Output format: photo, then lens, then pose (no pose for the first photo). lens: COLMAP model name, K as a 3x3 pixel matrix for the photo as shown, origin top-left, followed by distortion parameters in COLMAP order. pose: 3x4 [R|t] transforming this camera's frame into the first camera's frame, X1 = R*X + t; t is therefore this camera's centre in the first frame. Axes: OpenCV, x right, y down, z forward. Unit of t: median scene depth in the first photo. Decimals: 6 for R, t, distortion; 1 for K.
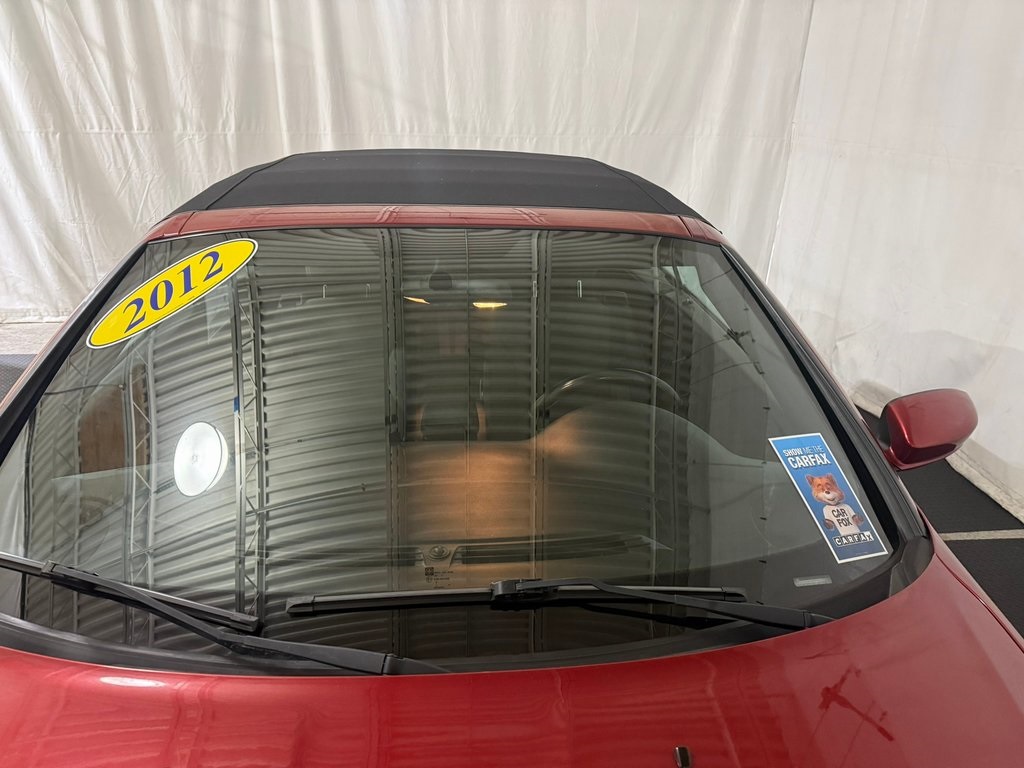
lens RADIAL K [[733.7, 0, 512.0], [0, 733.7, 384.0], [0, 0, 1]] dist [-0.001727, -0.004869]
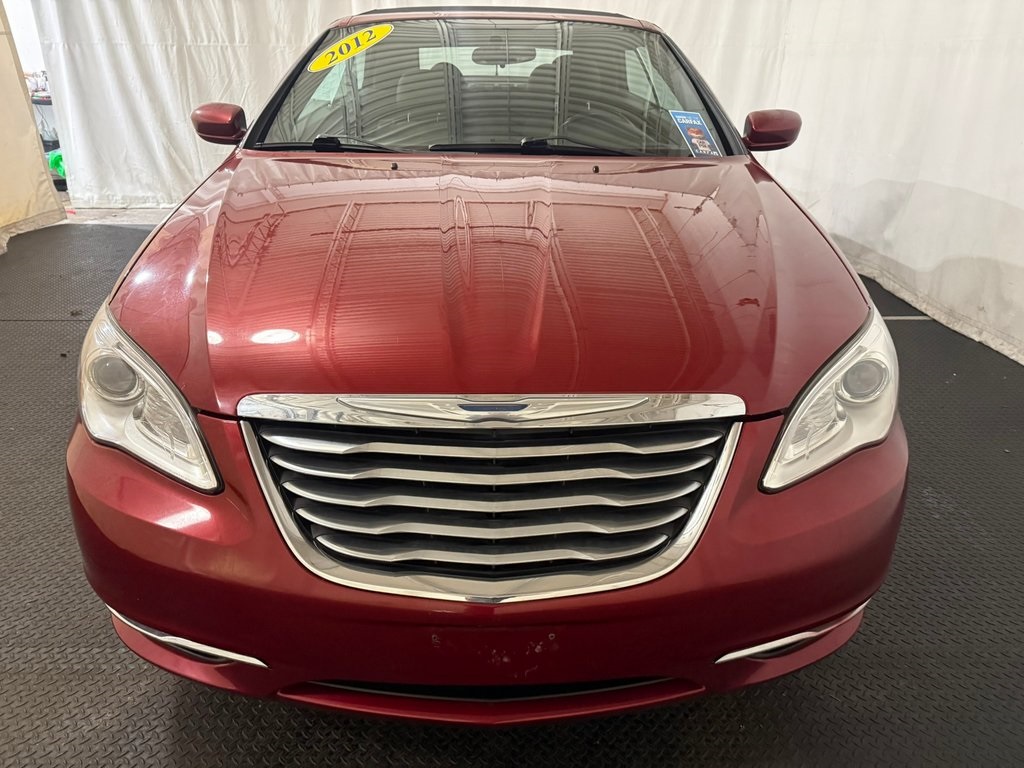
lens RADIAL K [[701.7, 0, 519.8], [0, 701.7, 363.0], [0, 0, 1]] dist [-0.008610, -0.001583]
pose [[0.999037, 0.015388, -0.041098, 0.009109], [-0.013413, 0.998762, 0.047908, 0.121308], [0.041784, -0.047311, 0.998006, -0.161878]]
